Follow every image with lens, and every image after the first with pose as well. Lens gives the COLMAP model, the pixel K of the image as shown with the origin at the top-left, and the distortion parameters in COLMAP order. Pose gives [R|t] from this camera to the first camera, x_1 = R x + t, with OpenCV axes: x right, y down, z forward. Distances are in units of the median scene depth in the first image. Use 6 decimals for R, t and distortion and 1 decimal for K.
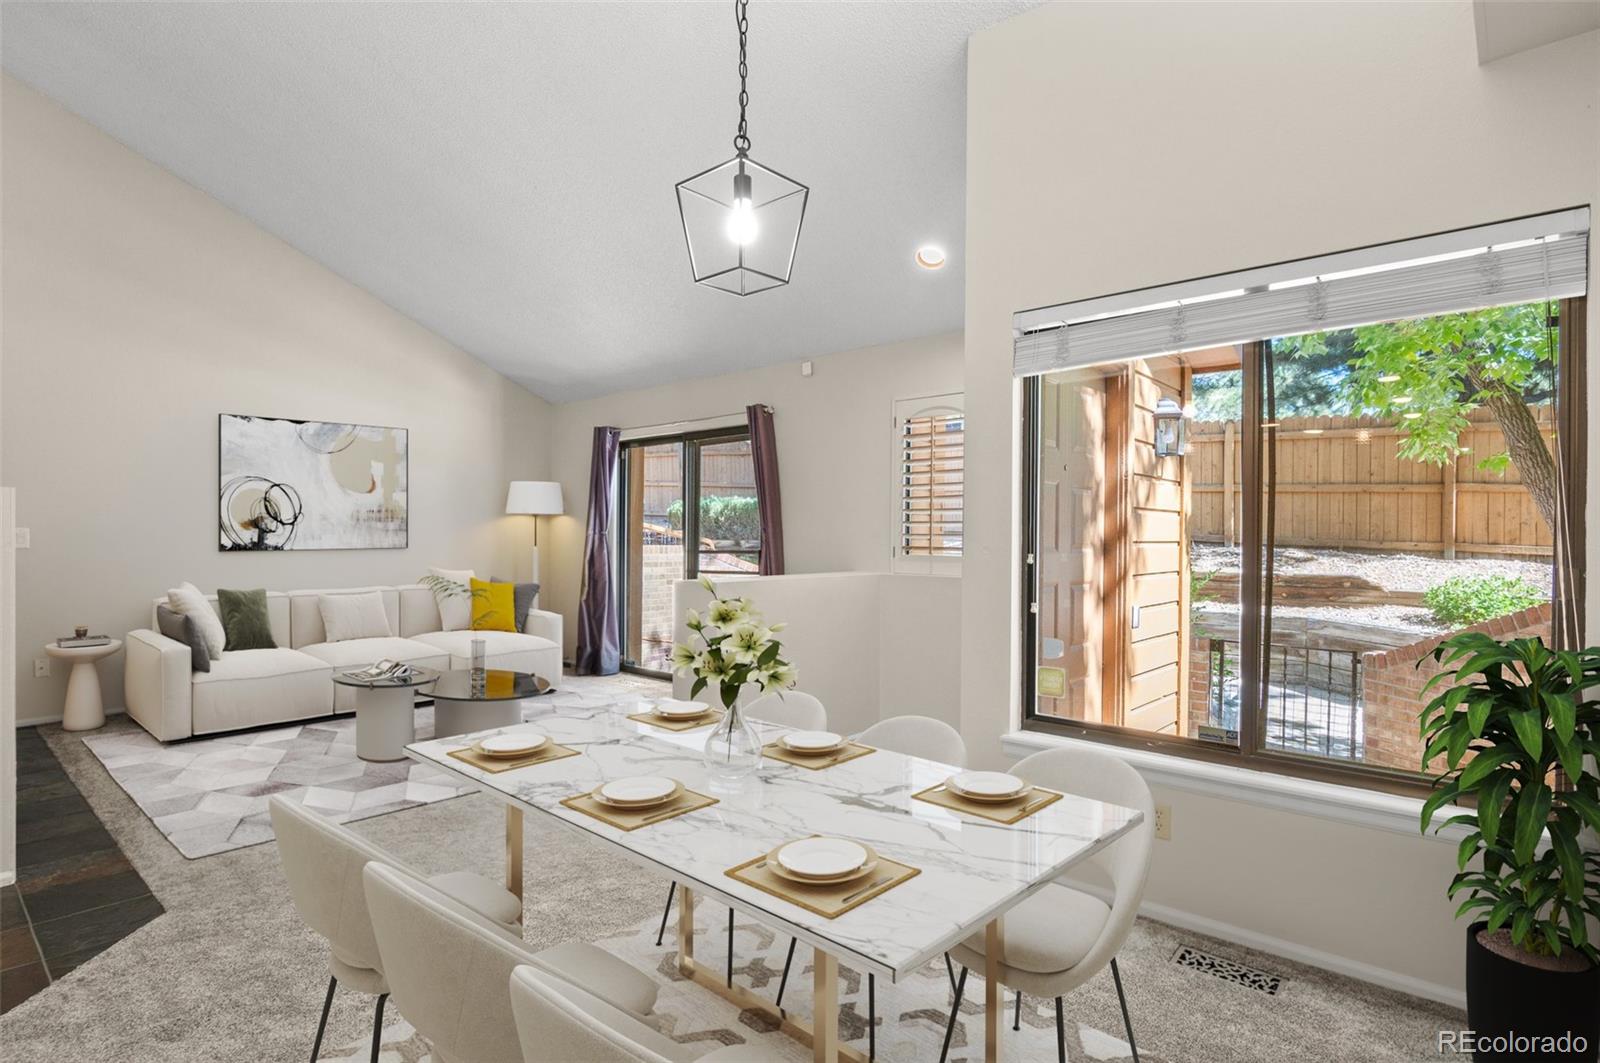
lens RADIAL K [[816.3, 0, 800.0], [0, 816.3, 531.5], [0, 0, 1]] dist [-0.001986, -0.000315]
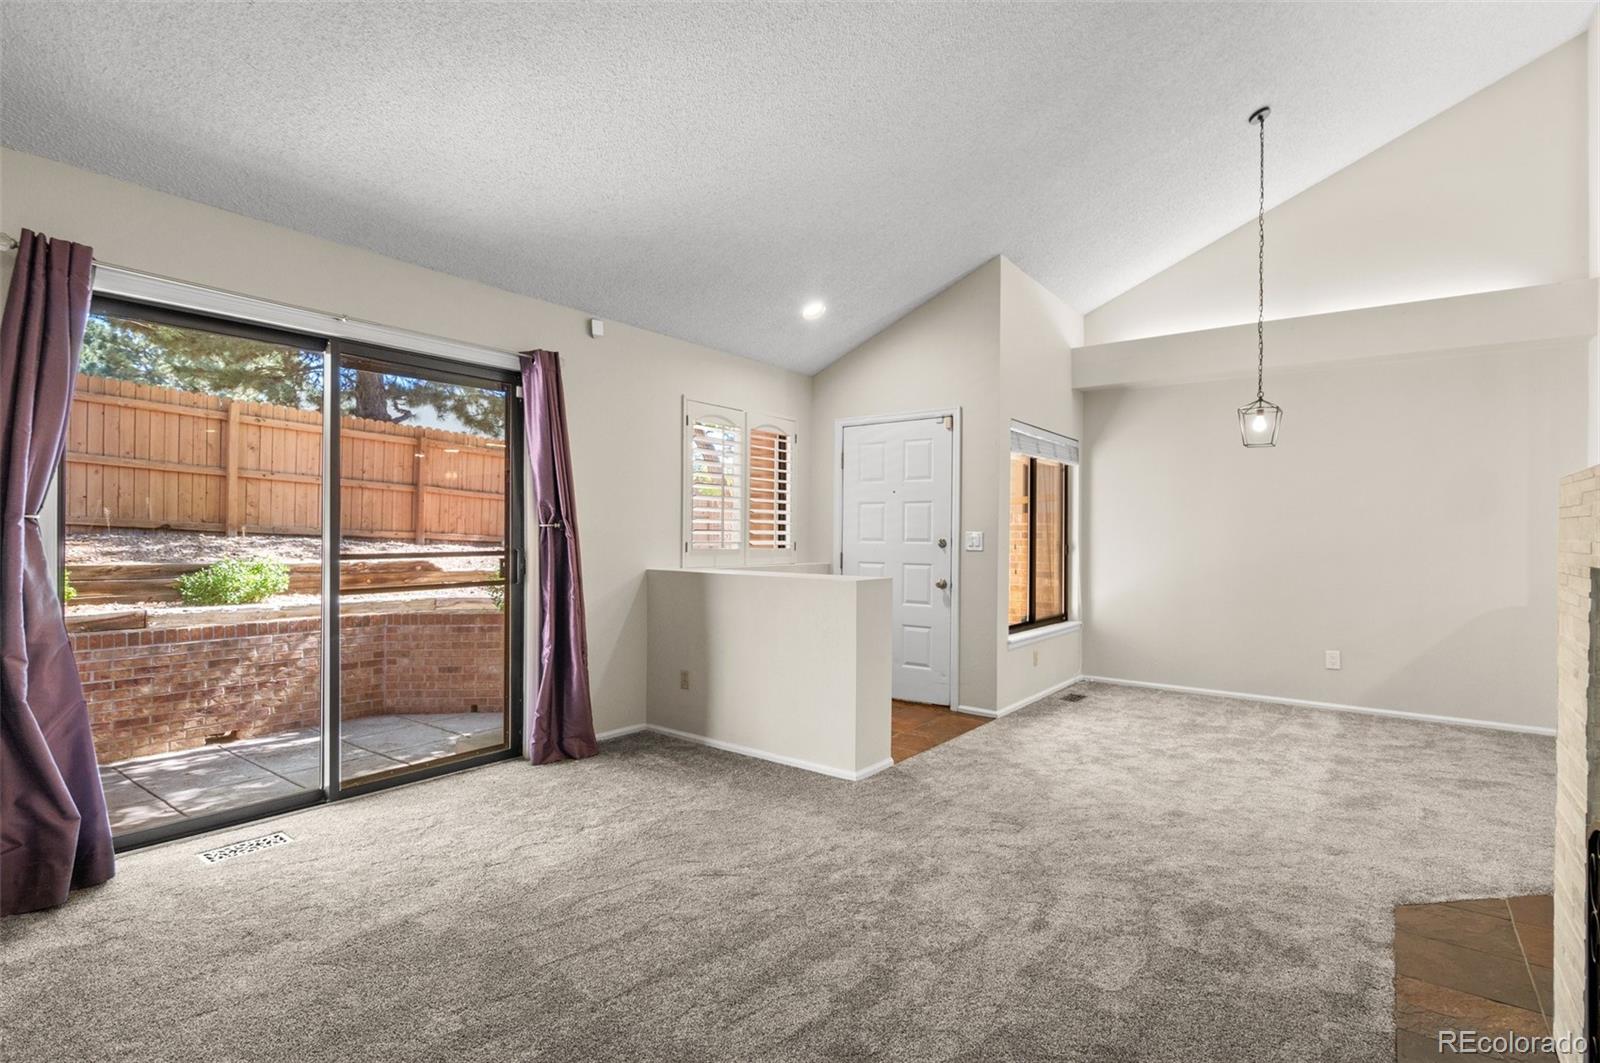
lens RADIAL K [[781.8, 0, 800.4], [0, 781.8, 534.7], [0, 0, 1]] dist [0.002021, -0.000192]
pose [[-0.072710, -0.007140, 0.997328, -0.471565], [-0.017980, 0.999821, 0.005847, 0.000185], [-0.997191, -0.017507, -0.072826, 0.503388]]
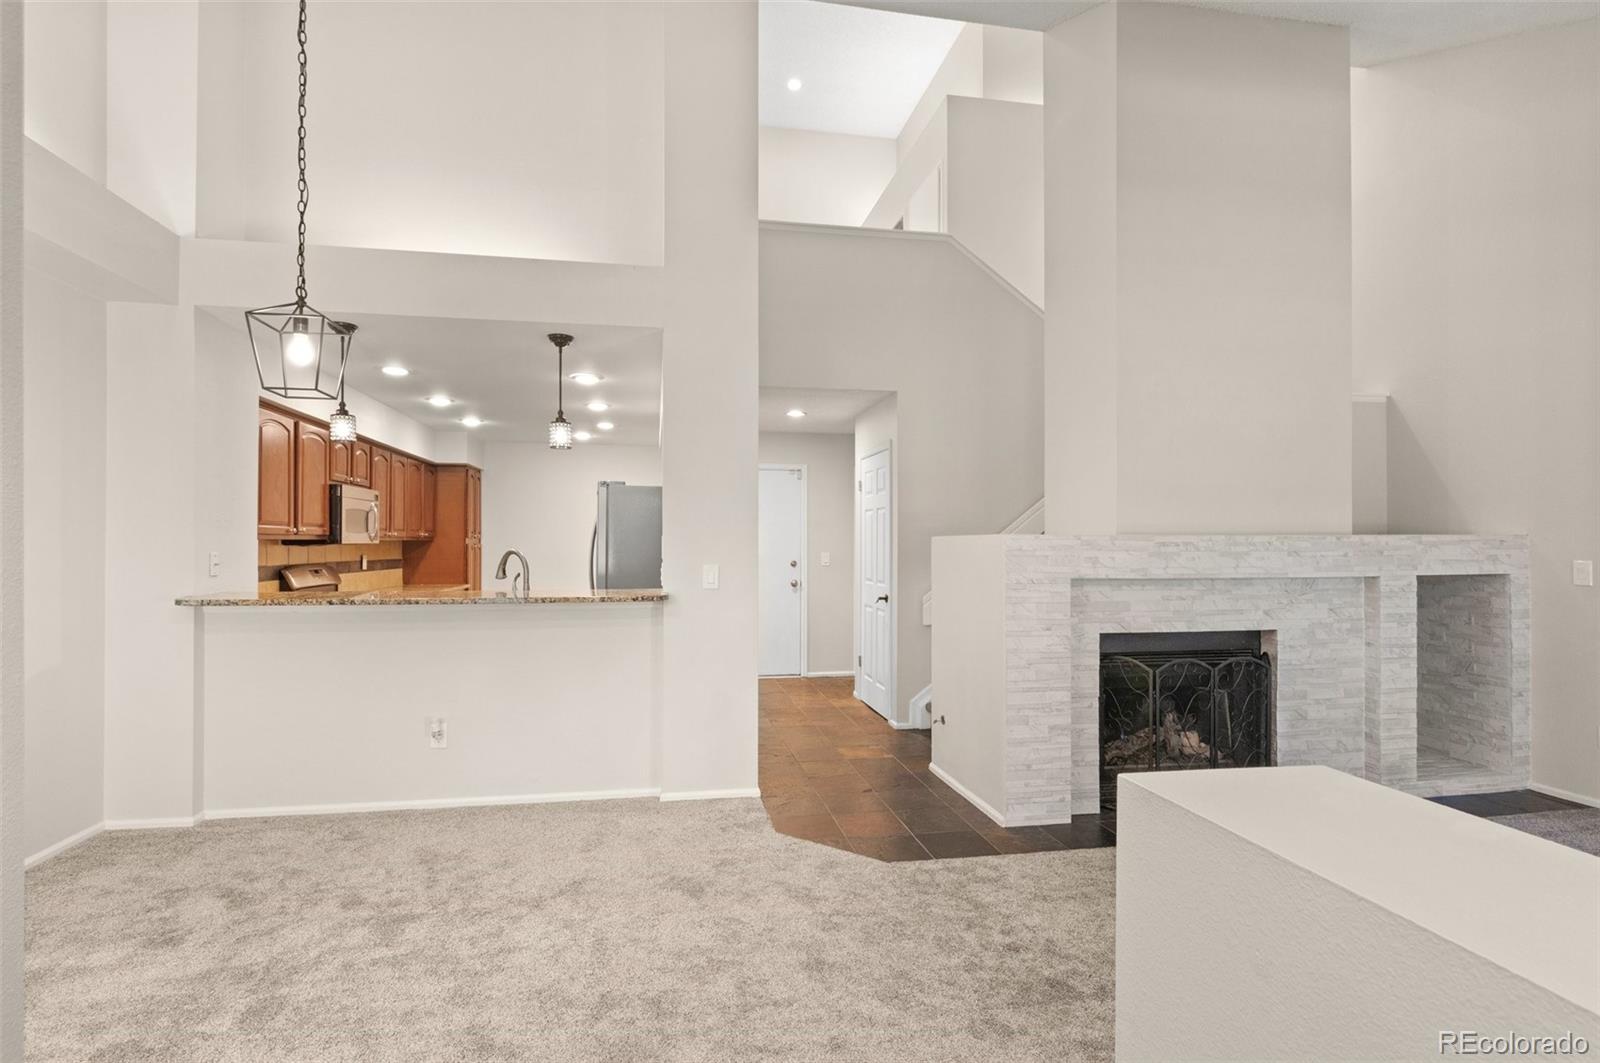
lens RADIAL K [[781.7, 0, 794.2], [0, 781.7, 543.5], [0, 0, 1]] dist [-0.009936, -0.000248]
pose [[-0.624462, -0.009905, -0.780993, 0.078605], [0.001283, 0.999905, -0.013708, -0.006331], [0.781054, -0.009562, -0.624390, 0.455737]]
